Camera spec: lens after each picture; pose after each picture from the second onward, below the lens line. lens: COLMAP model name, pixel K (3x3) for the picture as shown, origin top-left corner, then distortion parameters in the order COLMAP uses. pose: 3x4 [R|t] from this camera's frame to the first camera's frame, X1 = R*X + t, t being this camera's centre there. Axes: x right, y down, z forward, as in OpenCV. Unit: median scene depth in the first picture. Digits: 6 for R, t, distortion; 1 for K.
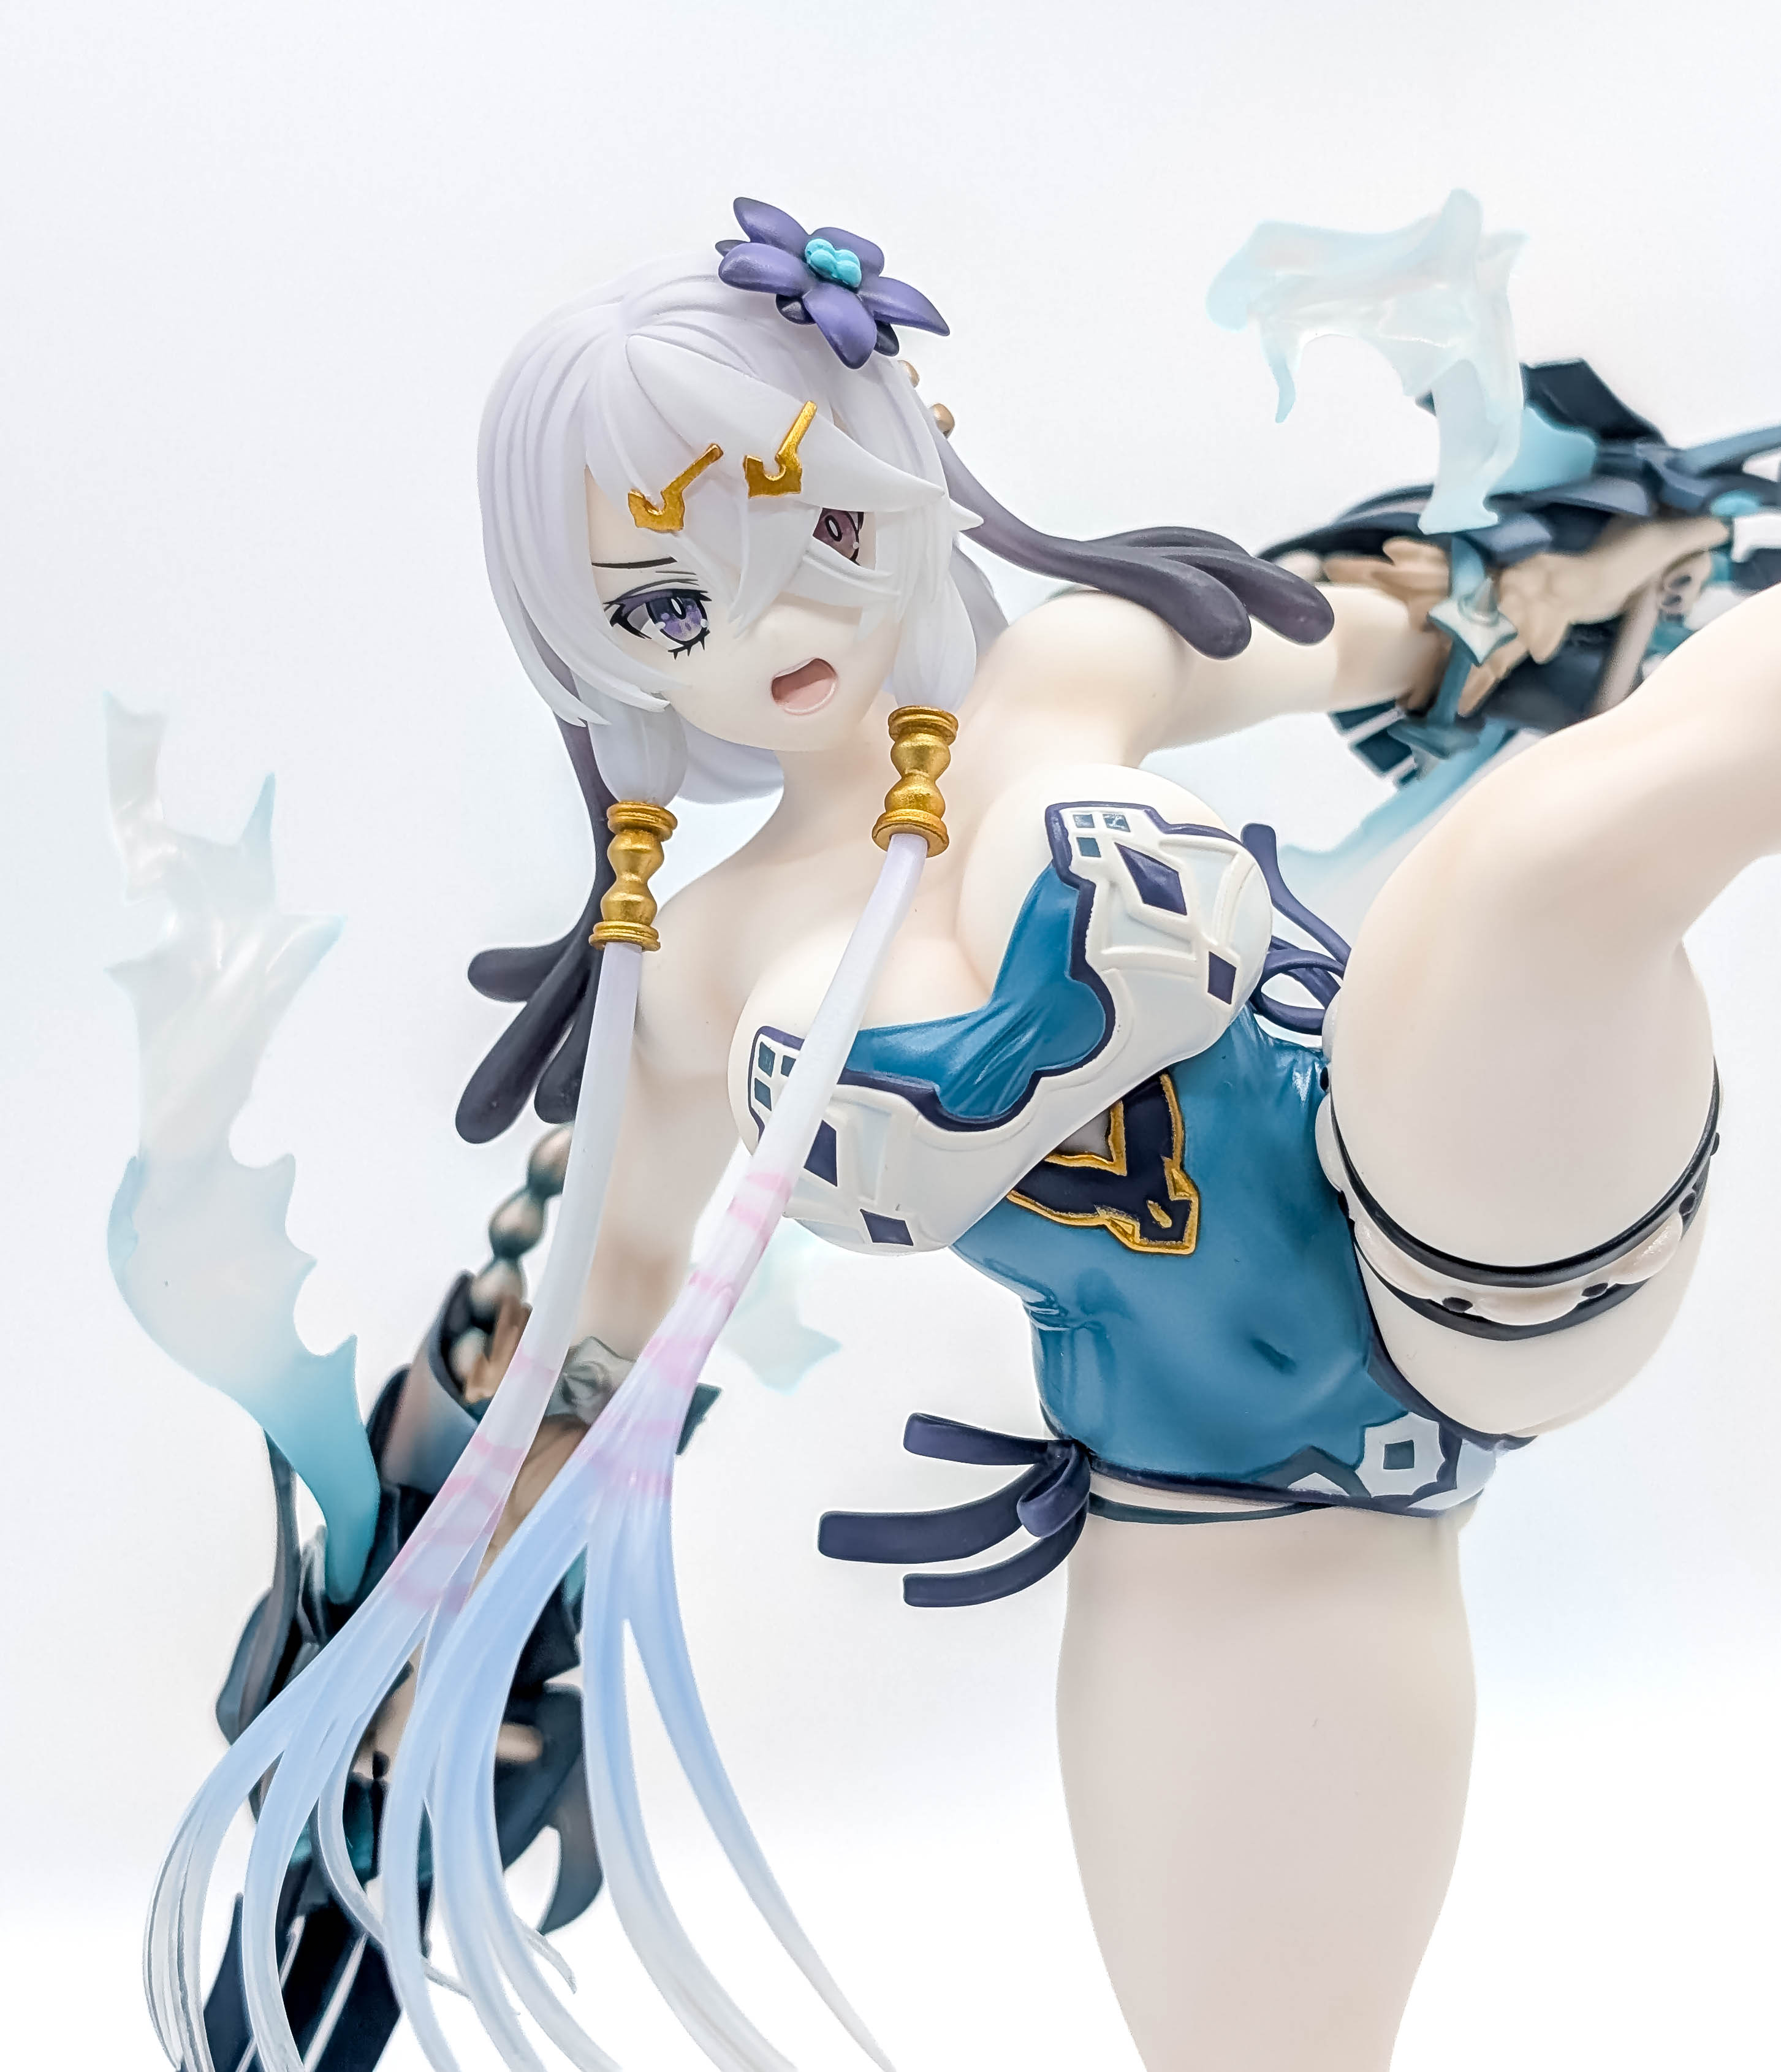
lens RADIAL K [[4100.5, 0, 796.5], [0, 4100.5, 790.8], [0, 0, 1]] dist [0.087423, 0.000000]
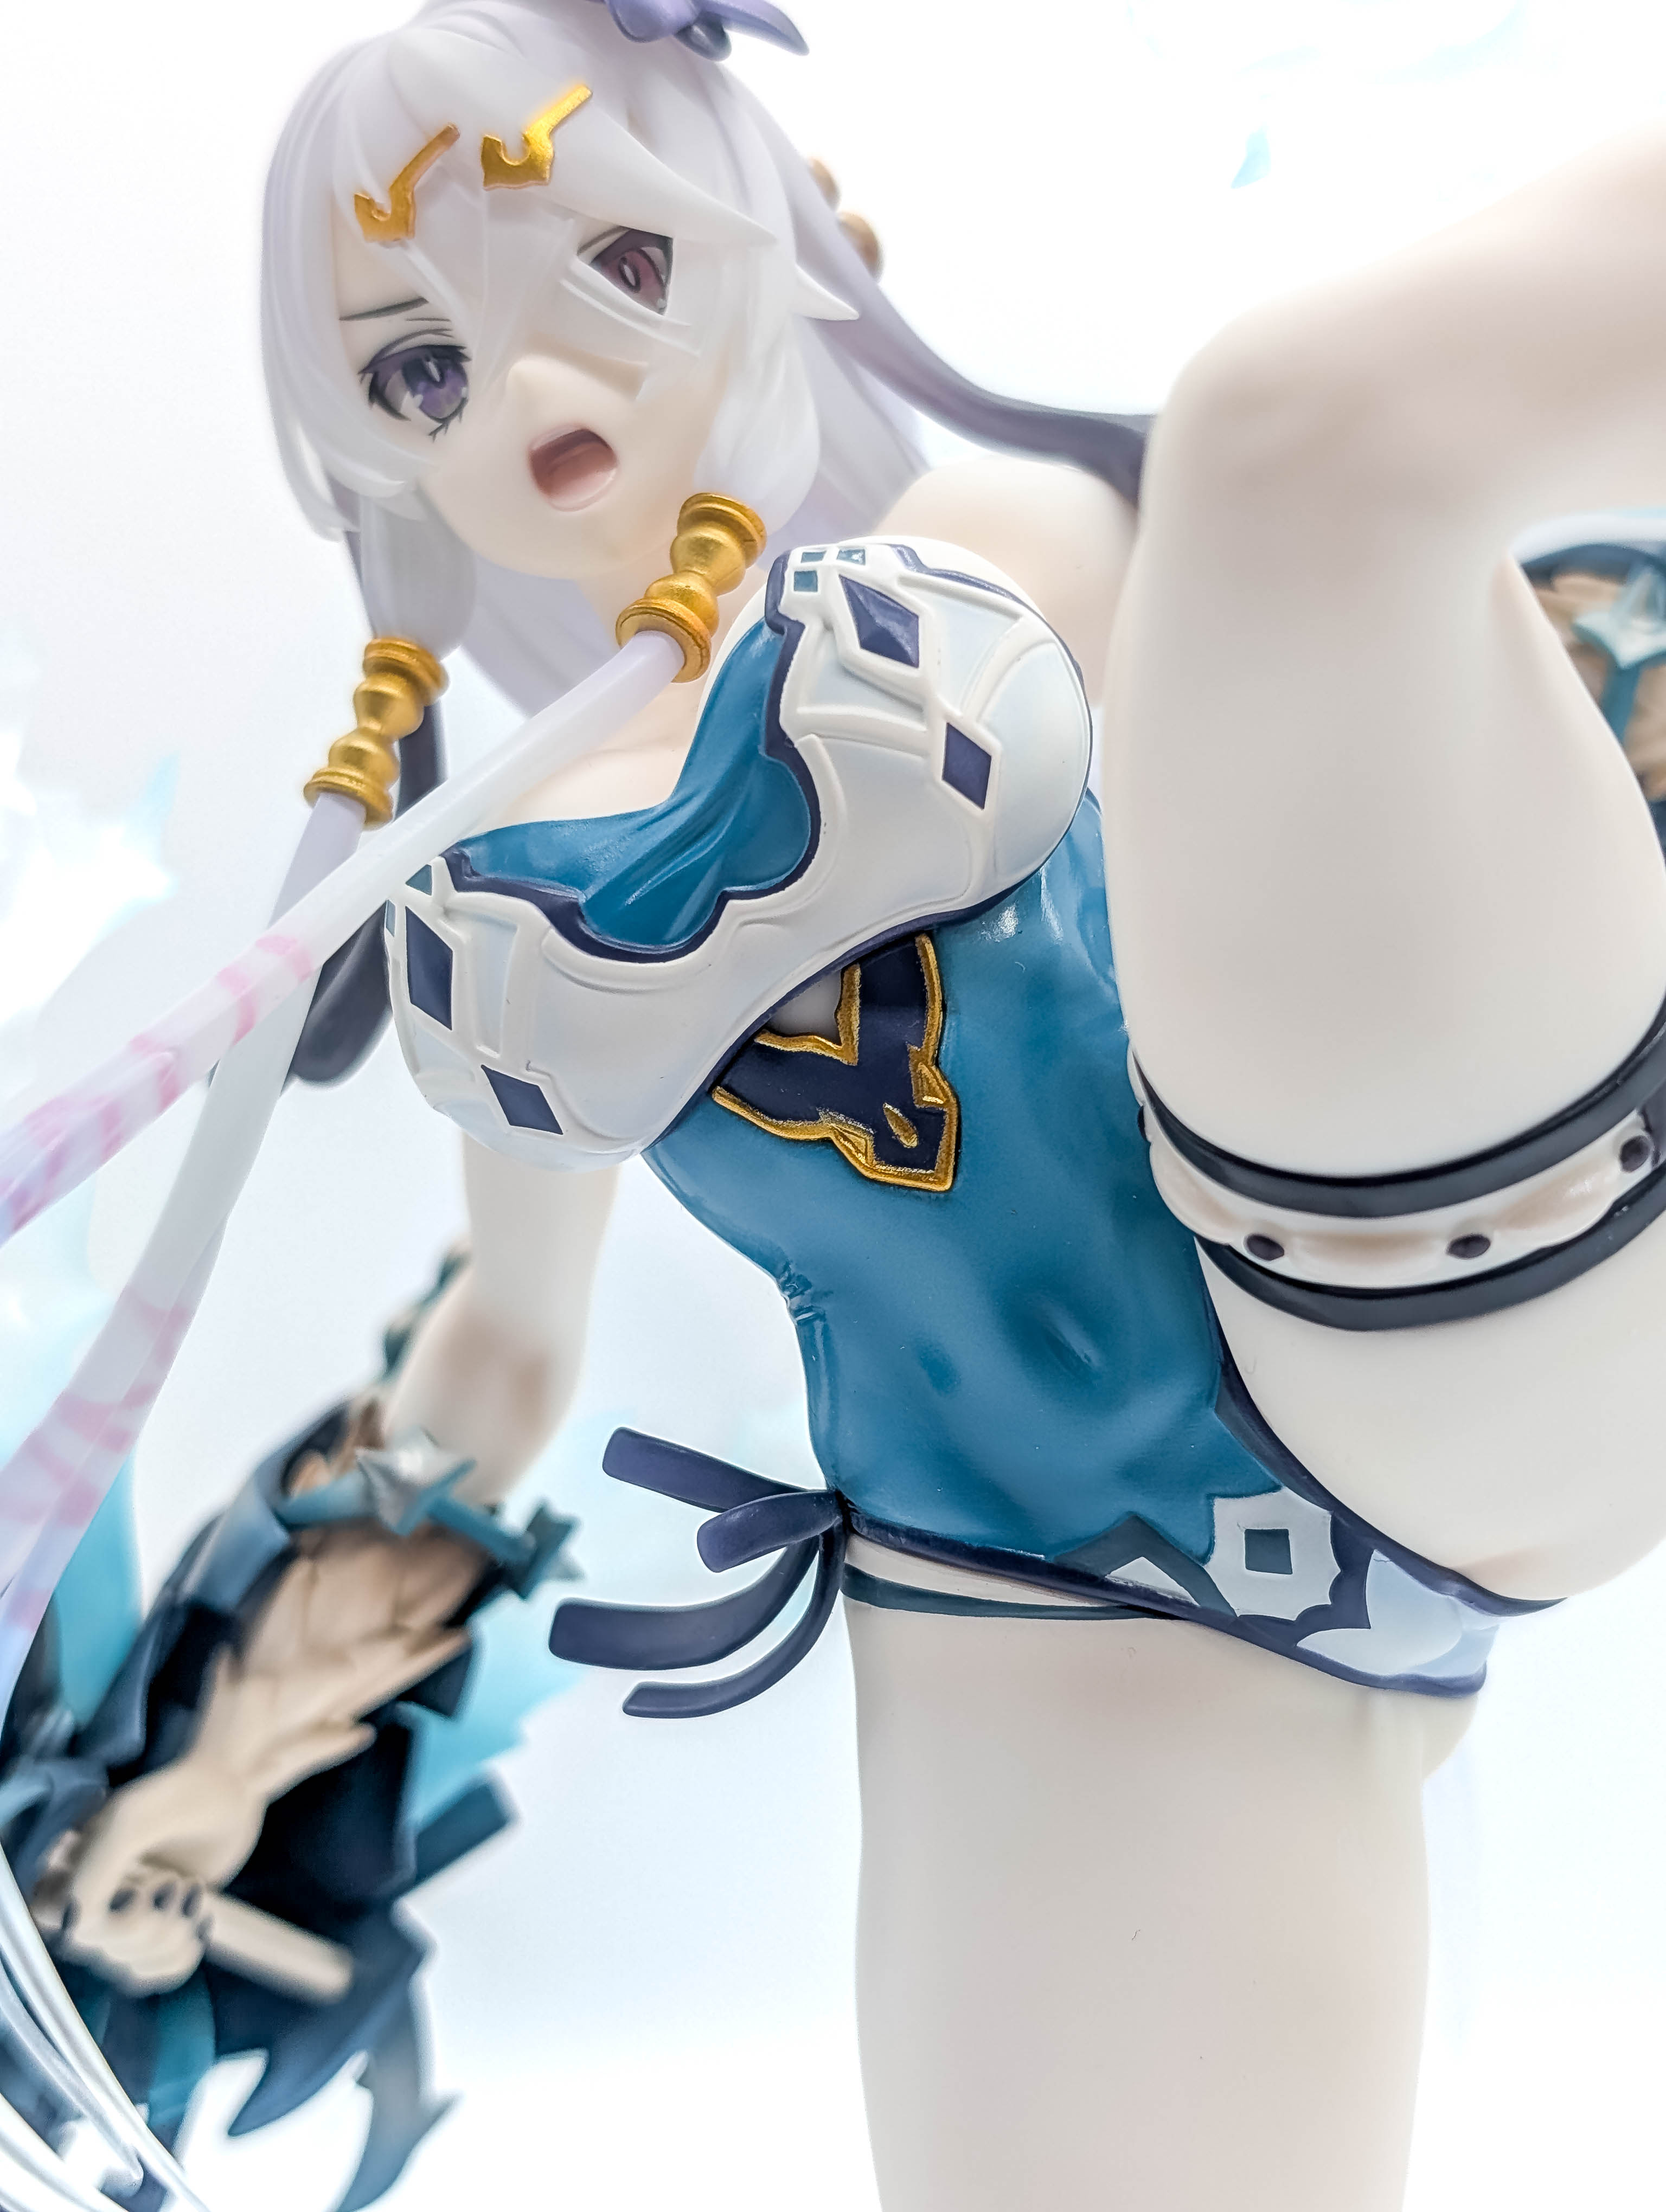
lens RADIAL K [[3630.5, 0, 869.5], [0, 3630.5, 1109.3], [0, 0, 1]] dist [0.089832, 0.000000]
pose [[0.959685, 0.060442, -0.274502, 0.256354], [-0.109659, 0.979728, -0.167655, 0.206162], [0.258804, 0.190998, 0.946858, 0.383989]]
